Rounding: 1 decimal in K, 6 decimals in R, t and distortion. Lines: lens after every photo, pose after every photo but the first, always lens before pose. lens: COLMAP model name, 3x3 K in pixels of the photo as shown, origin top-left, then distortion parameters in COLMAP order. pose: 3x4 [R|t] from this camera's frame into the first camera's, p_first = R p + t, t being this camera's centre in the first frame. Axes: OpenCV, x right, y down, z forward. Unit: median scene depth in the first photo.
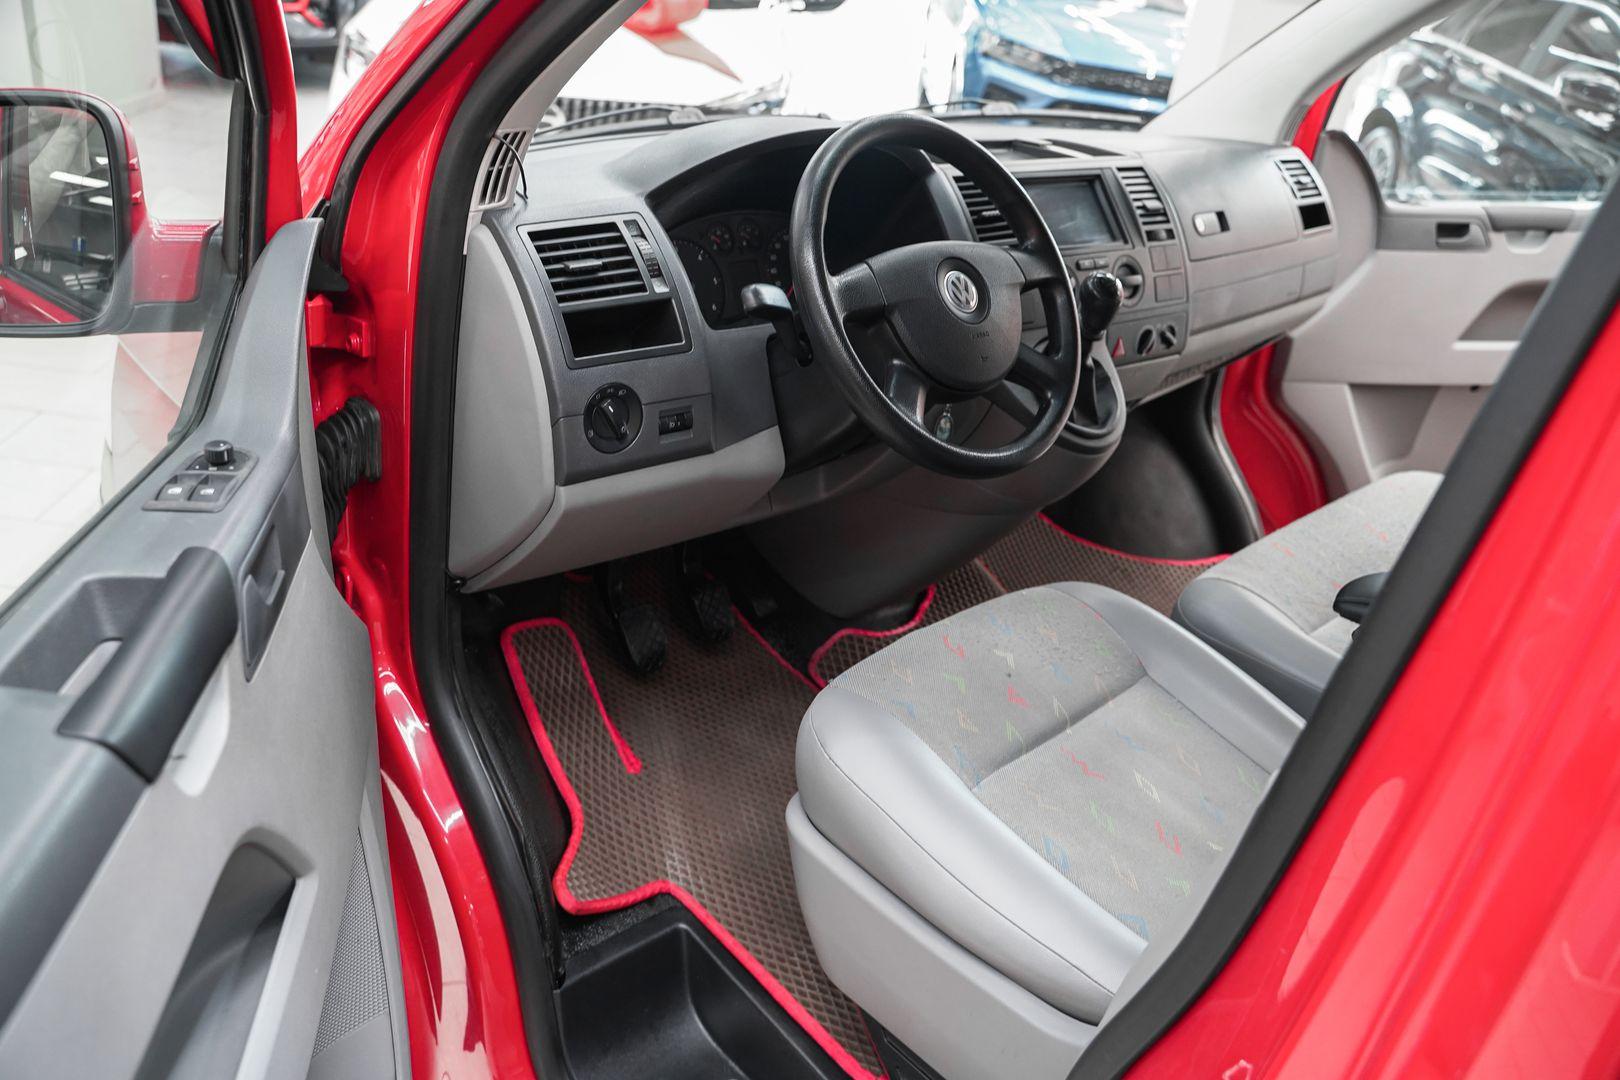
lens RADIAL K [[1320.1, 0, 810.0], [0, 1320.1, 540.0], [0, 0, 1]] dist [-0.112942, 0.087163]
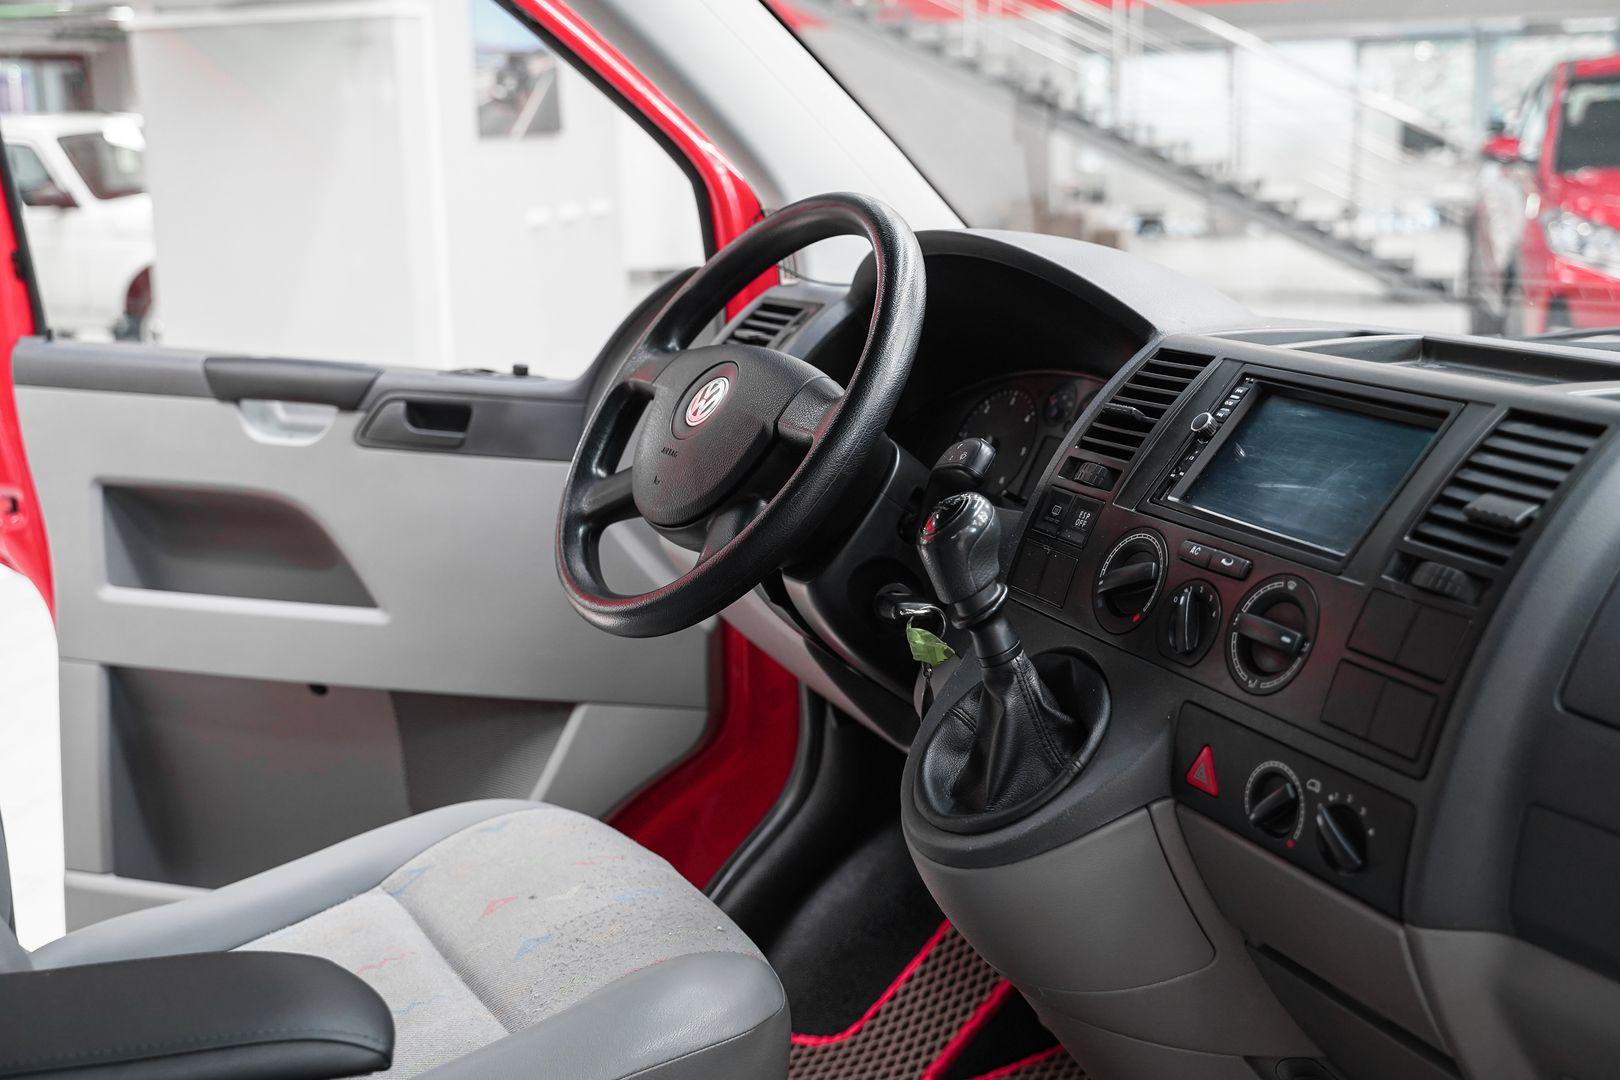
lens RADIAL K [[1848.0, 0, 724.9], [0, 1848.0, 487.5], [0, 0, 1]] dist [-0.030497, 0.015112]
pose [[-0.318697, 0.070631, -0.945221, 0.830431], [-0.443984, 0.869932, 0.214702, -0.280896], [0.837443, 0.488088, -0.245886, 0.957911]]
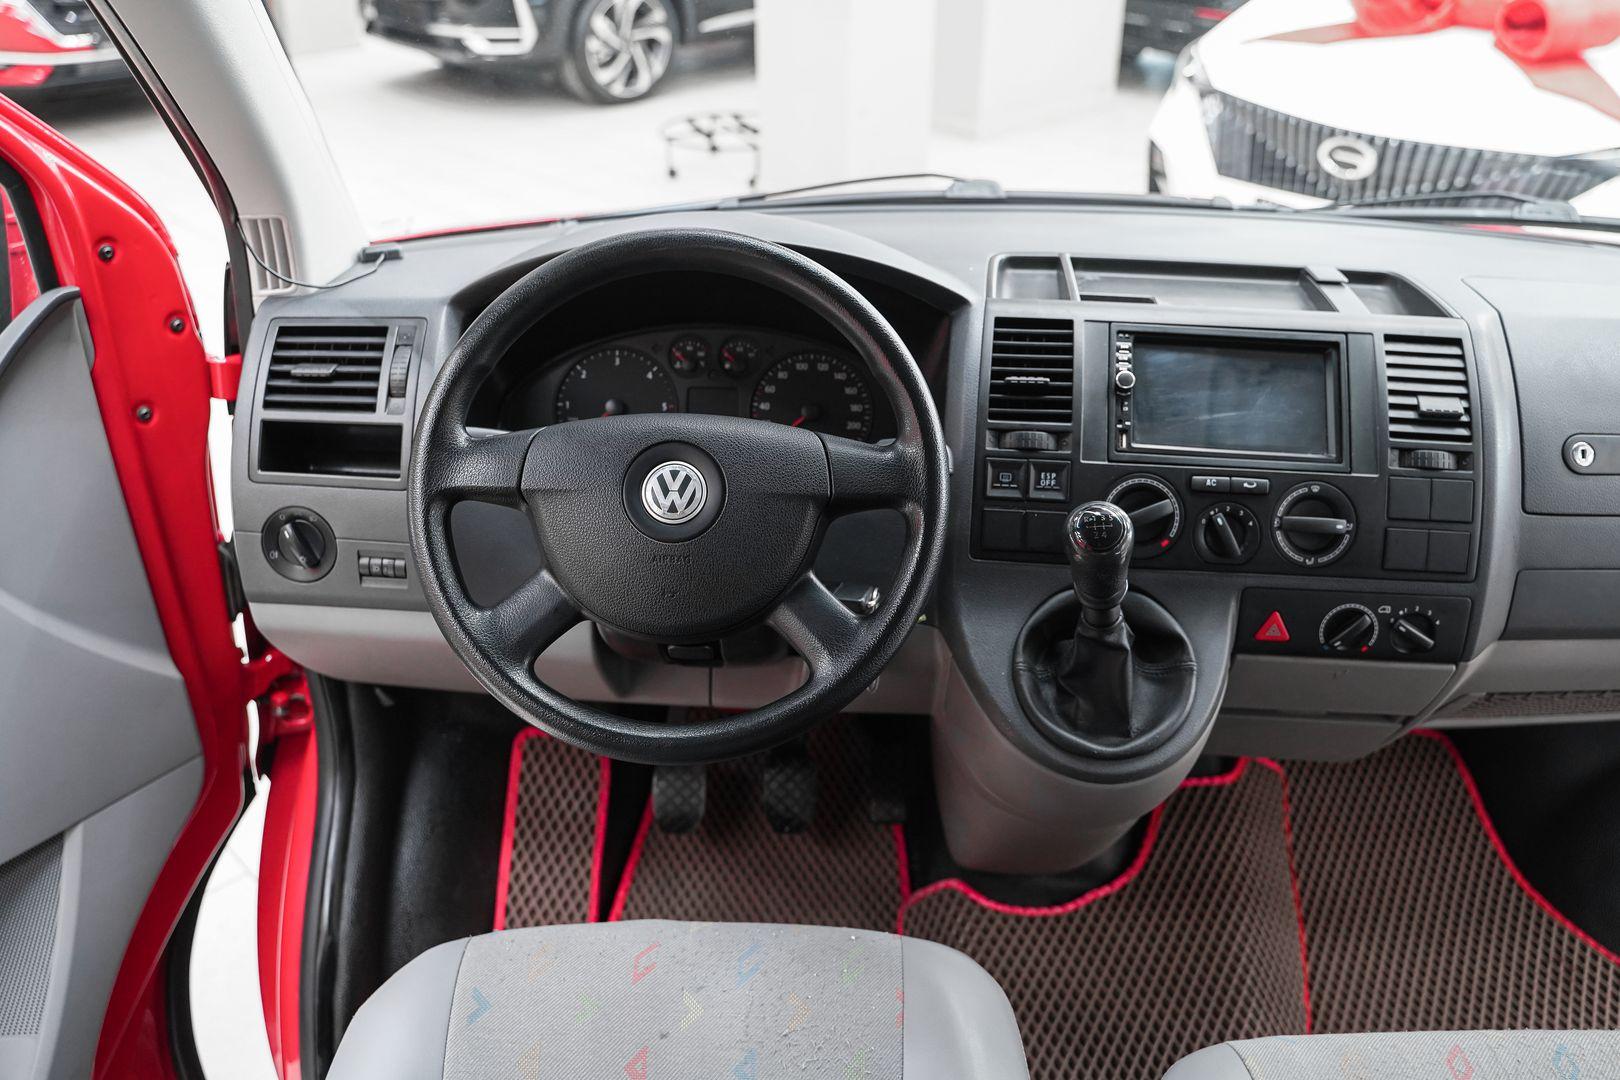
lens RADIAL K [[1378.6, 0, 819.8], [0, 1378.6, 501.6], [0, 0, 1]] dist [-0.110929, 0.101826]
pose [[0.708212, 0.228215, -0.668097, 0.486366], [-0.256055, 0.964910, 0.058174, -0.182217], [0.657930, 0.129870, 0.741796, 0.377975]]
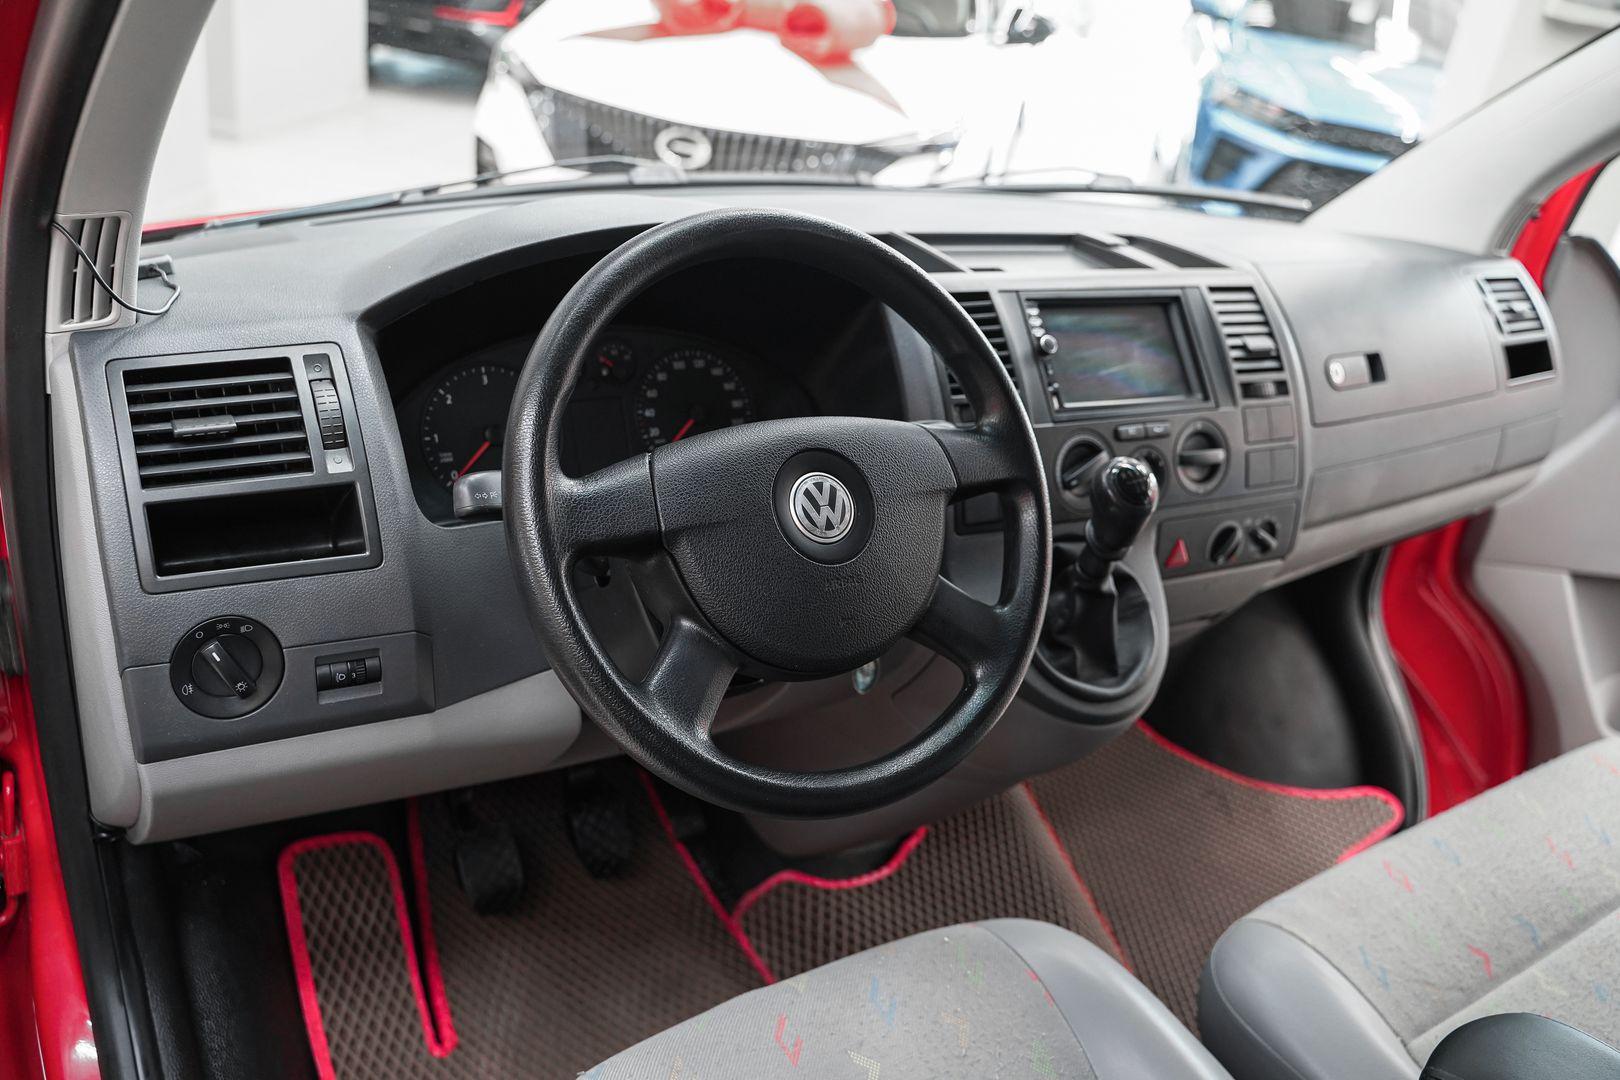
lens RADIAL K [[1320.1, 0, 810.0], [0, 1320.1, 540.0], [0, 0, 1]] dist [-0.112942, 0.087163]
pose [[0.980515, 0.103367, -0.167049, 0.158223], [-0.106828, 0.994207, -0.011844, -0.122578], [0.164857, 0.029459, 0.985877, 0.290921]]
